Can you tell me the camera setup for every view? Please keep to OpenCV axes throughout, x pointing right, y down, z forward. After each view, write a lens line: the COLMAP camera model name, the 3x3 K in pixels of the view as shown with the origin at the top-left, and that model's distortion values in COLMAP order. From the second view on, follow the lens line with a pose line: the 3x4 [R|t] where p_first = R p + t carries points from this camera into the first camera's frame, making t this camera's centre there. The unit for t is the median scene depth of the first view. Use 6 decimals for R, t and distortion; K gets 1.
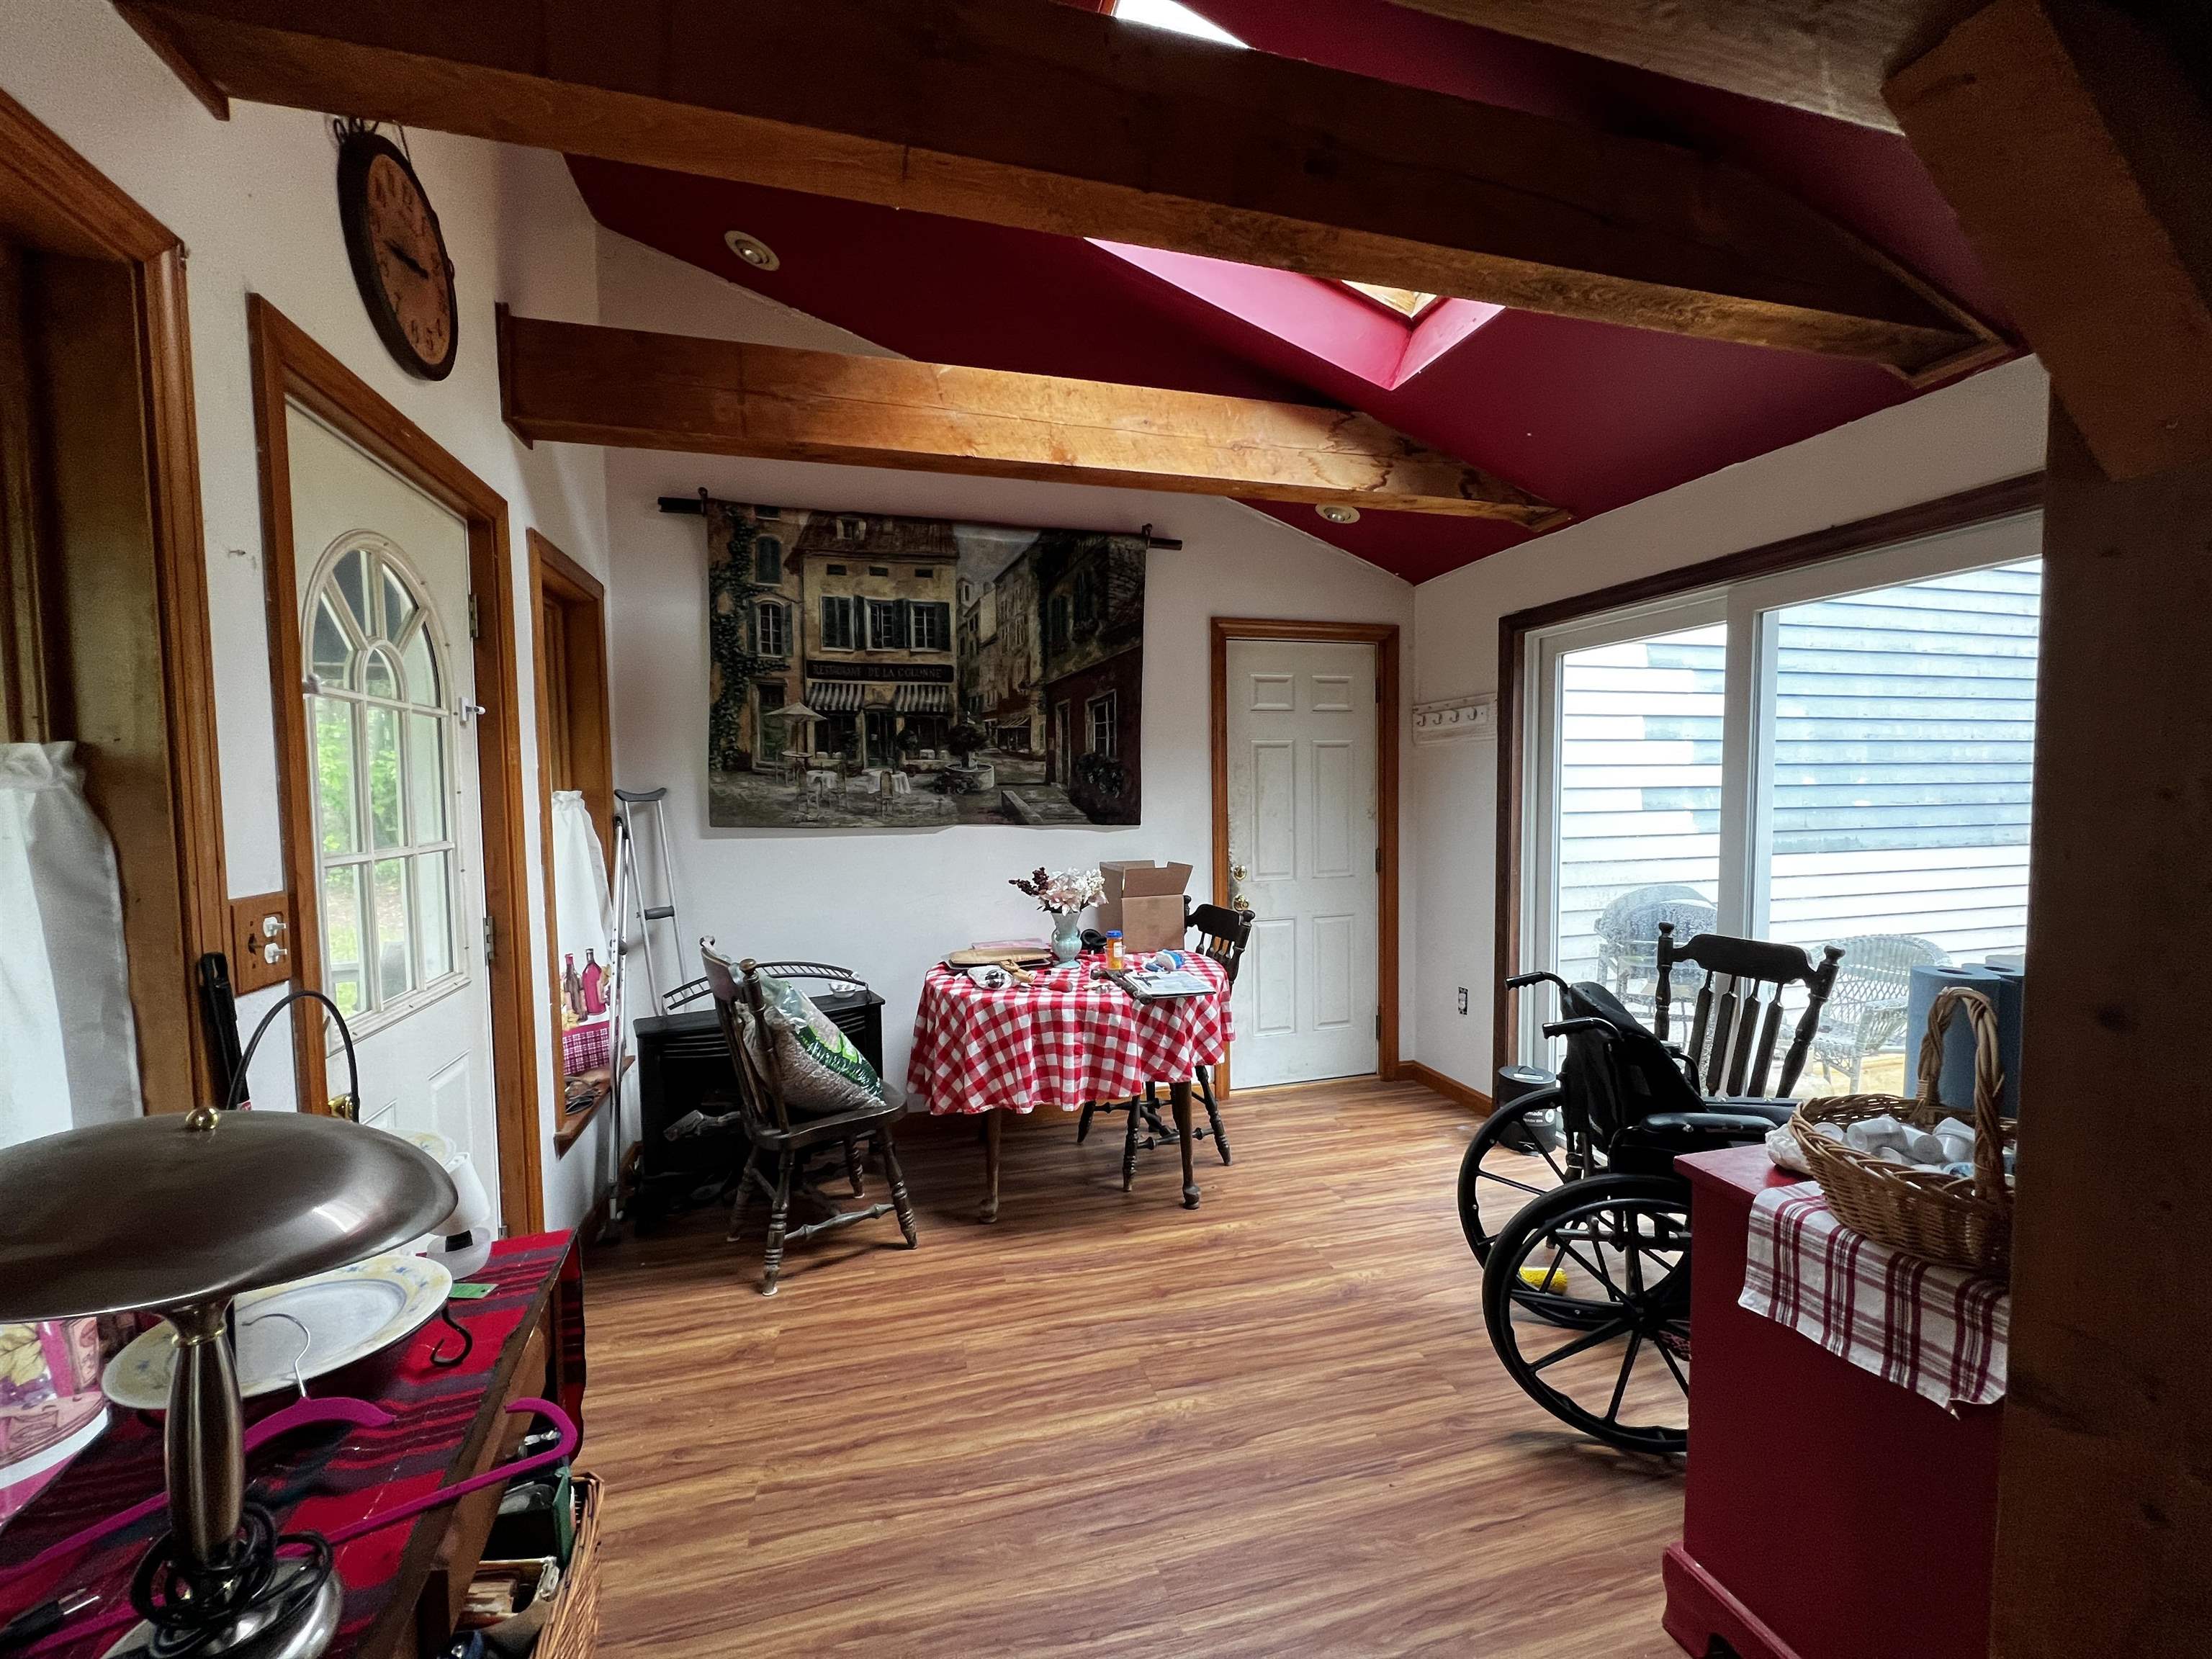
lens RADIAL K [[889.1, 0, 1104.1], [0, 889.1, 833.6], [0, 0, 1]] dist [-0.000048, -0.000012]
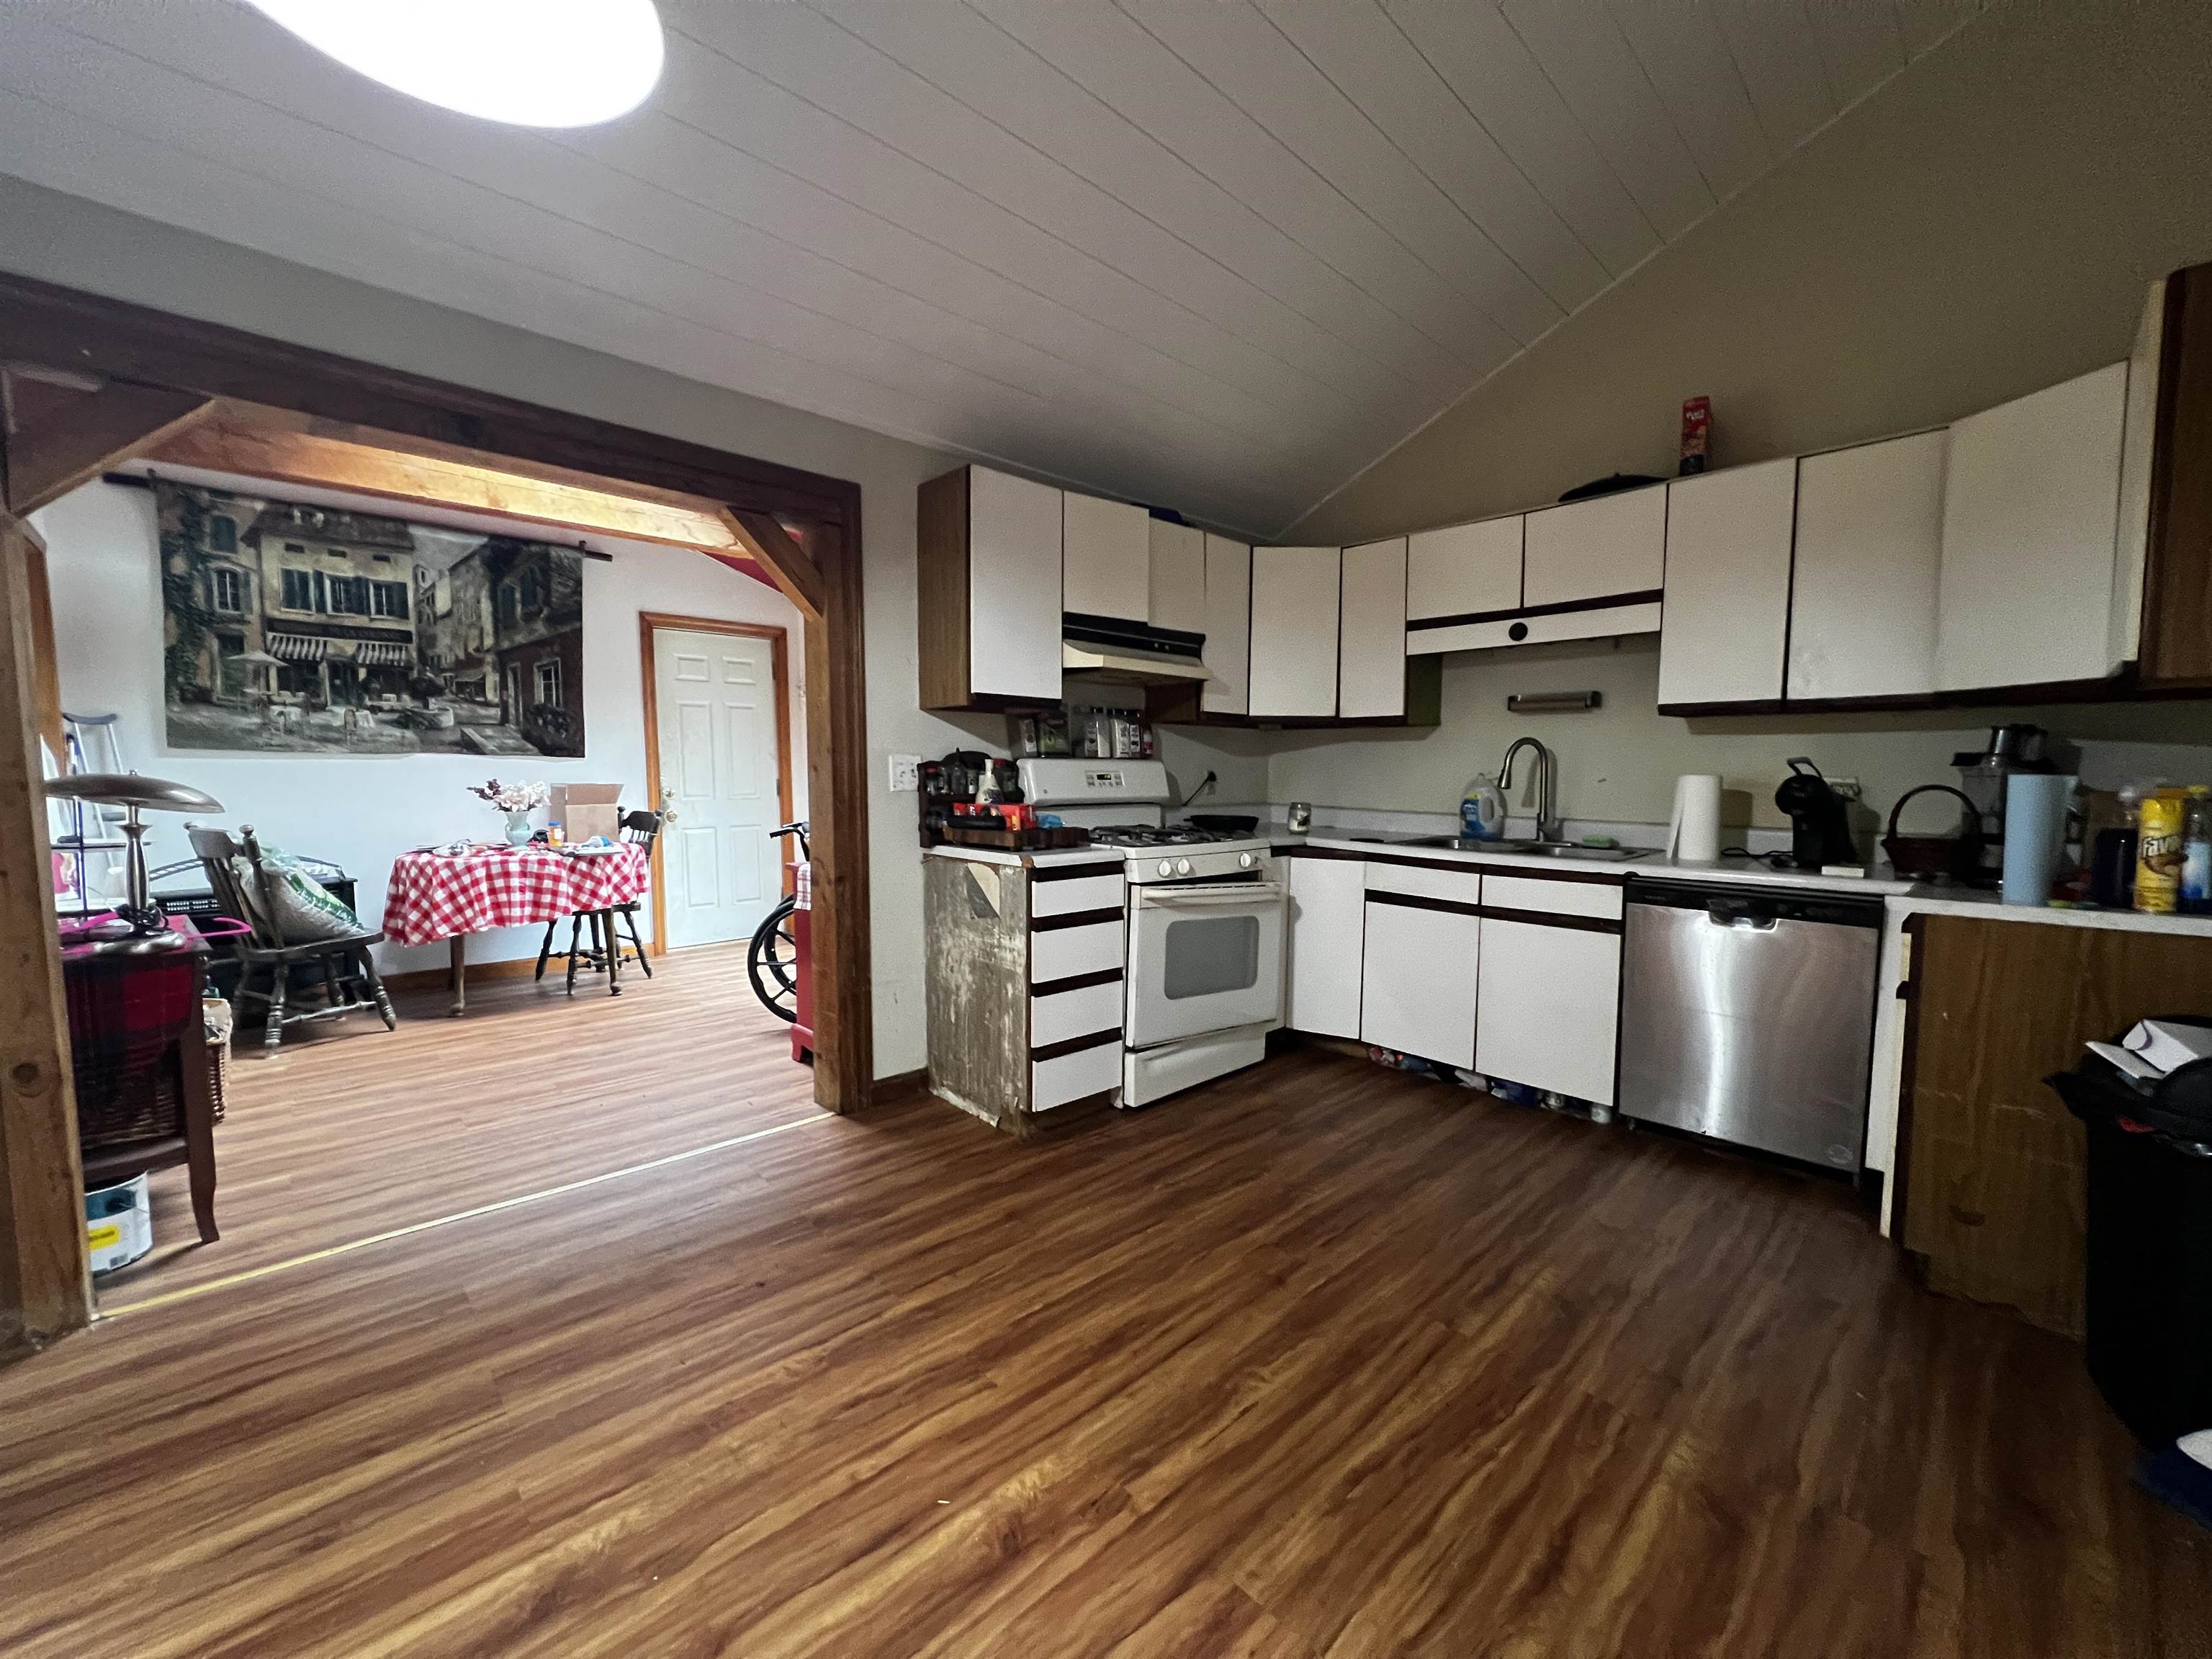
lens RADIAL K [[889.1, 0, 1107.5], [0, 889.1, 837.8], [0, 0, 1]] dist [-0.000048, -0.000012]
pose [[0.879427, -0.025628, 0.475343, 0.107766], [0.014524, 0.999529, 0.027020, 0.101429], [-0.475812, -0.016858, 0.879385, -0.686972]]
